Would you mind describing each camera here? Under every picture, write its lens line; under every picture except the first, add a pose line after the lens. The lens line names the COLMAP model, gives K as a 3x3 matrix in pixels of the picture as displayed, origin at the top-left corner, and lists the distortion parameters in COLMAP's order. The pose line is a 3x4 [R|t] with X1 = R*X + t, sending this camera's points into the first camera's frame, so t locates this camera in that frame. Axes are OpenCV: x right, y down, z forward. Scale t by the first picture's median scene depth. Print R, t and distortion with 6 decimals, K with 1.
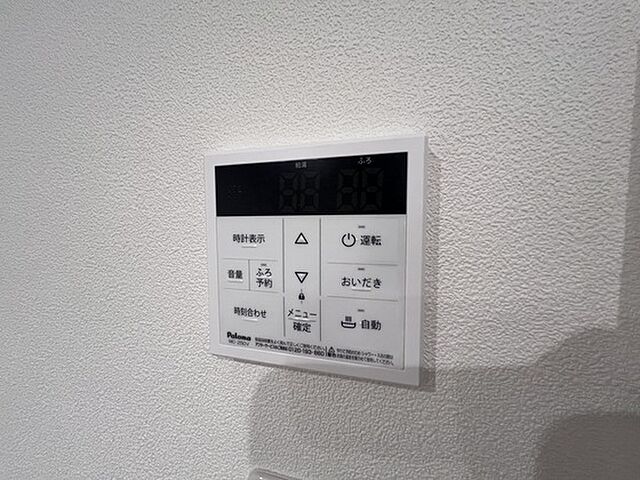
lens RADIAL K [[261.3, 0, 320.2], [0, 261.3, 239.8], [0, 0, 1]] dist [-0.001412, 0.000054]
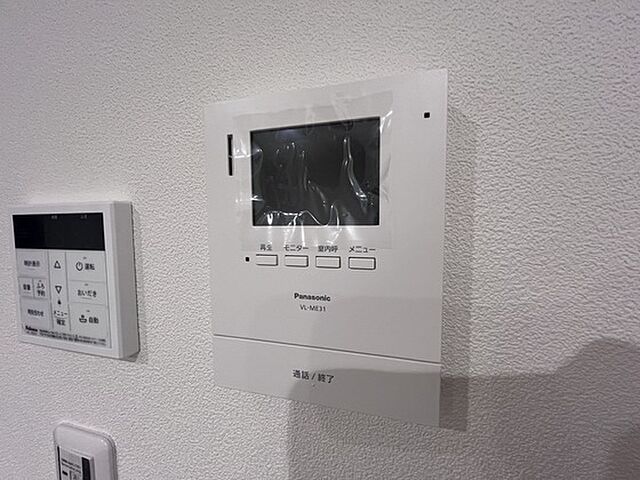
lens RADIAL K [[261.3, 0, 319.9], [0, 261.3, 240.4], [0, 0, 1]] dist [-0.001412, 0.000054]
pose [[0.999991, -0.004191, 0.000543, 1.473631], [0.004191, 0.999991, -0.000022, -0.140261], [-0.000543, 0.000024, 1.000000, -0.536959]]
